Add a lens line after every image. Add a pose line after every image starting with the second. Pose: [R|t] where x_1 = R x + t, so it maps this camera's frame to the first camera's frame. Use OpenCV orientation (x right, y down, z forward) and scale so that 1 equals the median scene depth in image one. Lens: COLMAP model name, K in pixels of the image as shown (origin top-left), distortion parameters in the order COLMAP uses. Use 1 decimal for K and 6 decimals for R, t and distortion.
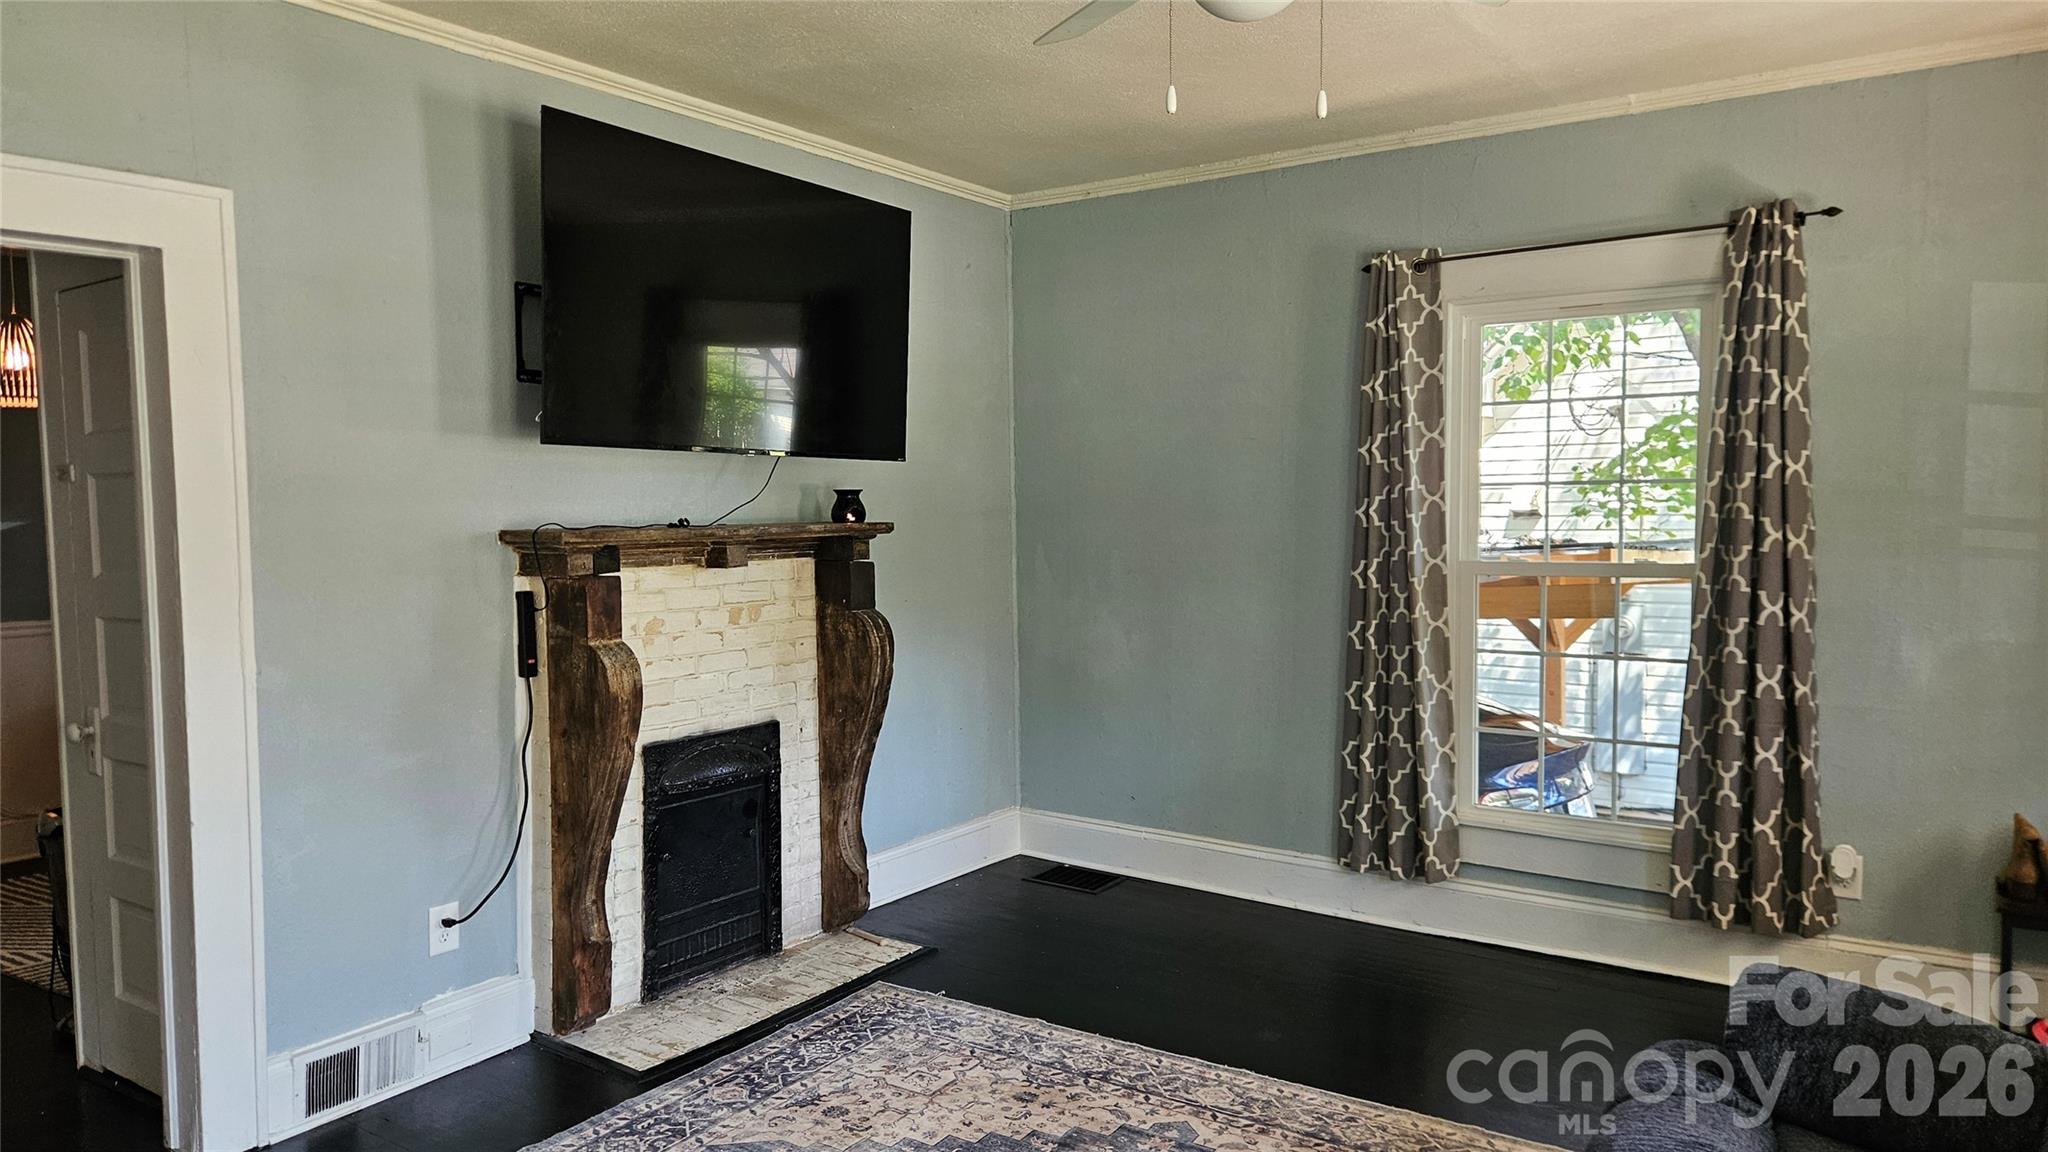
lens RADIAL K [[1385.1, 0, 1003.1], [0, 1385.1, 584.8], [0, 0, 1]] dist [0.096326, -0.096549]
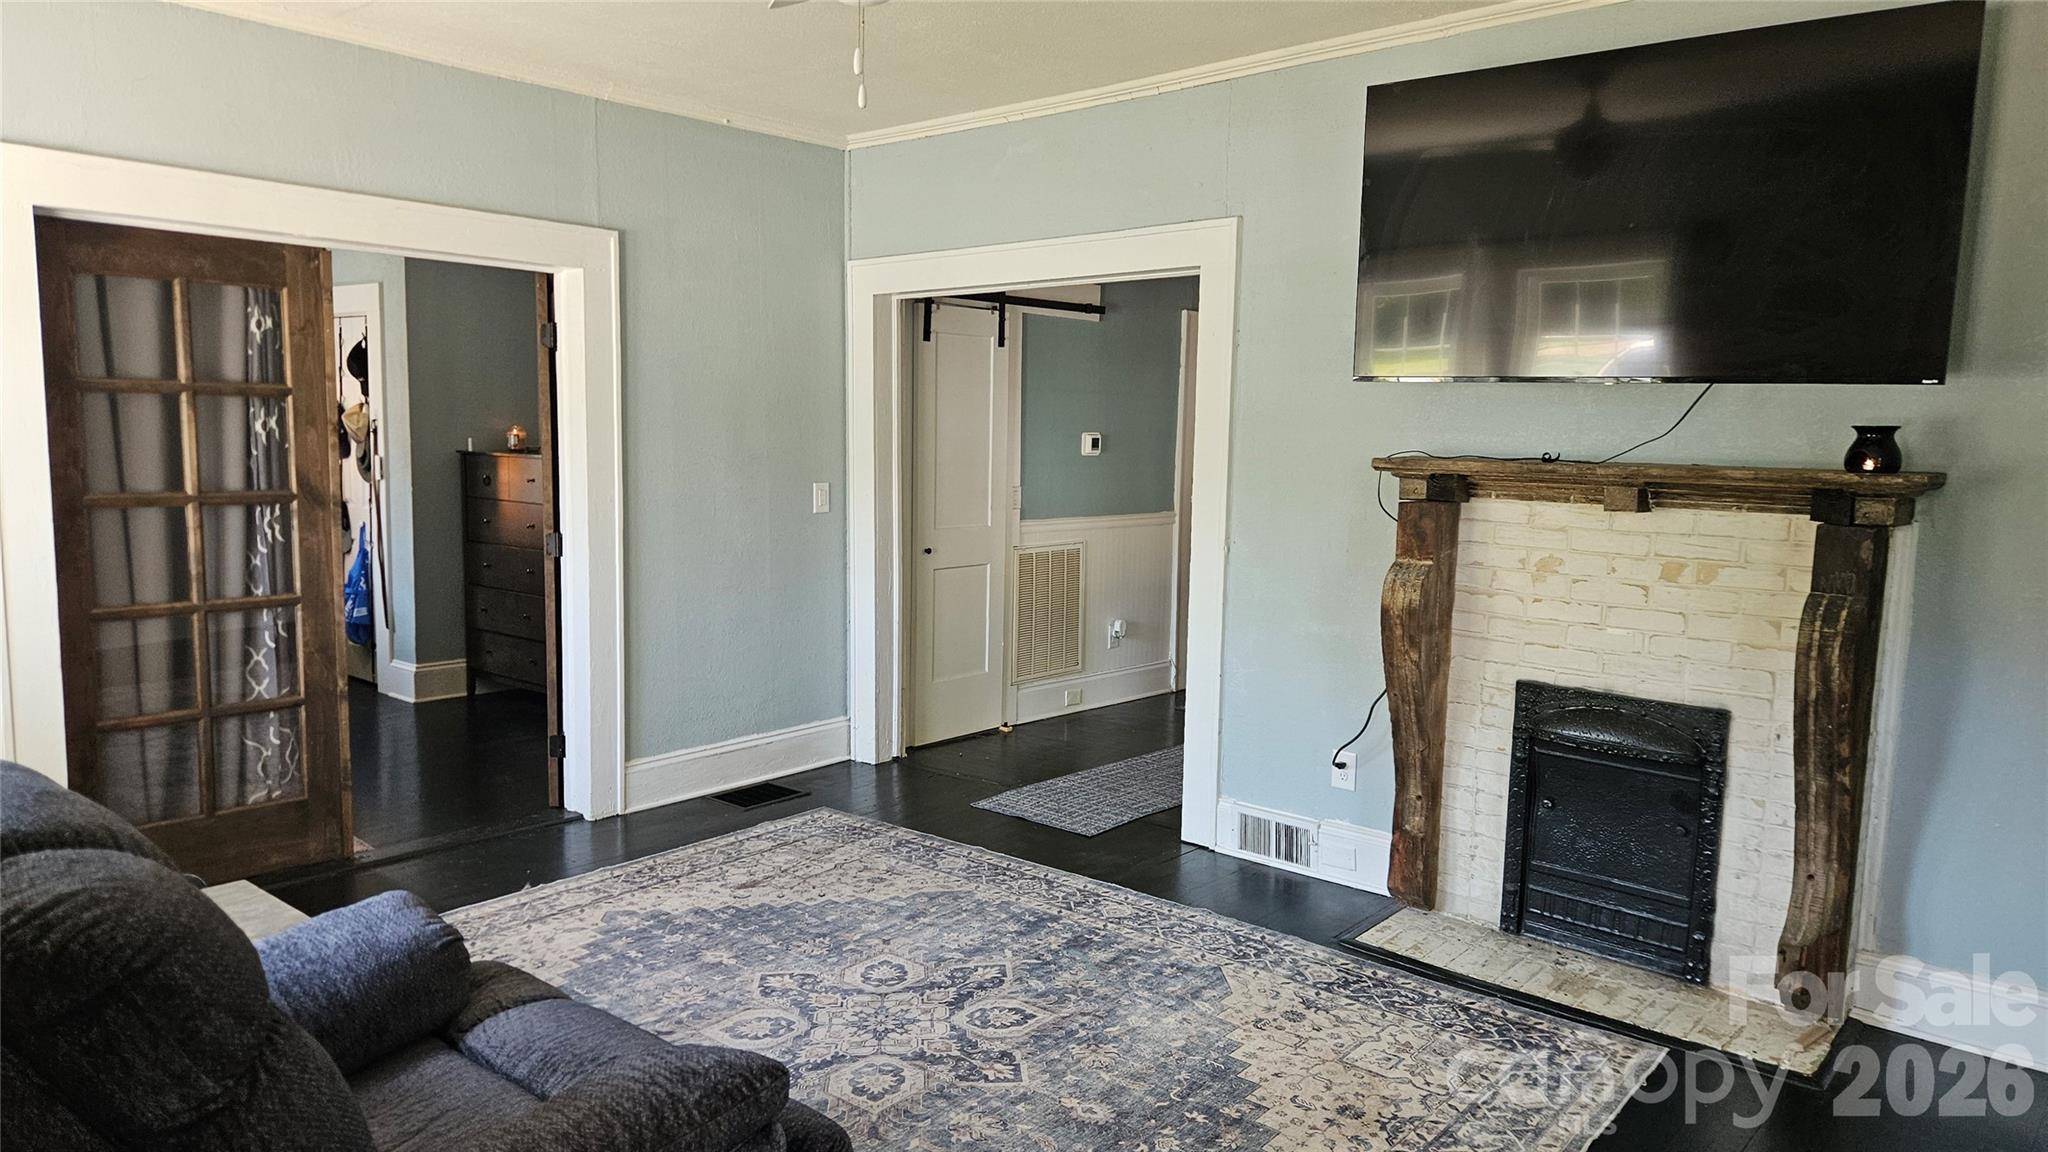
lens RADIAL K [[1385.1, 0, 1003.1], [0, 1385.1, 584.8], [0, 0, 1]] dist [0.096326, -0.096549]
pose [[-0.125990, 0.124496, -0.984189, 0.757674], [-0.081004, 0.987490, 0.135283, -0.056956], [0.988719, 0.096767, -0.114329, 0.735104]]
